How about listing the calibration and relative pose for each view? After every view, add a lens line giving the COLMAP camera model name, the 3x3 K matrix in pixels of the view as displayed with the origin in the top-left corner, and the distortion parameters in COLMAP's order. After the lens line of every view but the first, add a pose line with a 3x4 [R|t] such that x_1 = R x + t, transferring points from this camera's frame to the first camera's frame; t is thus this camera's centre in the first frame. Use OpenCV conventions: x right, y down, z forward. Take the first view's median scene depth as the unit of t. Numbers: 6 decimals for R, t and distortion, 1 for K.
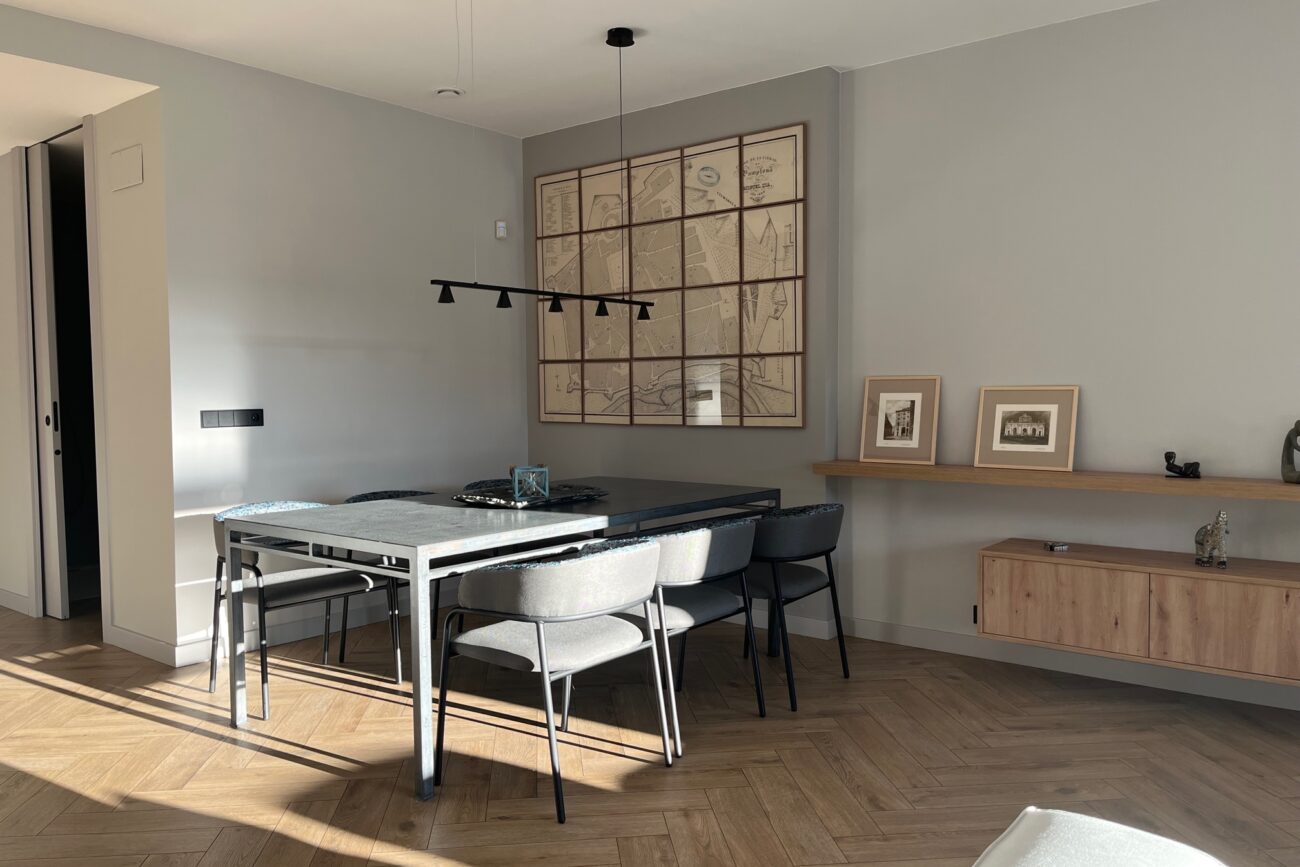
lens RADIAL K [[970.6, 0, 650.0], [0, 970.6, 433.5], [0, 0, 1]] dist [0.076040, 0.000087]
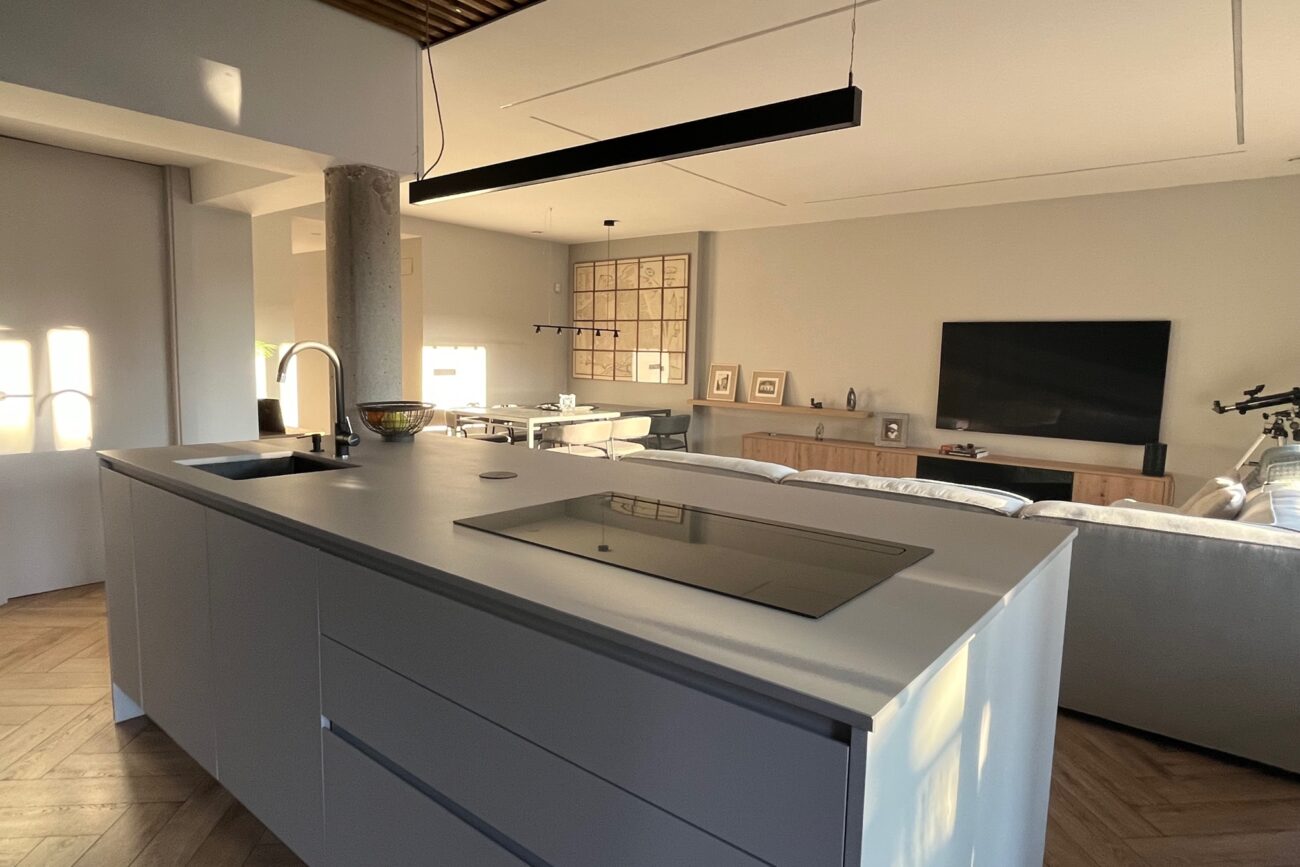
lens RADIAL K [[733.9, 0, 650.0], [0, 733.9, 433.5], [0, 0, 1]] dist [0.000153, 0.000009]
pose [[0.999274, 0.036300, -0.011532, 0.096179], [-0.035518, 0.997443, 0.062022, 0.005130], [0.013754, -0.061568, 0.998008, -0.745317]]
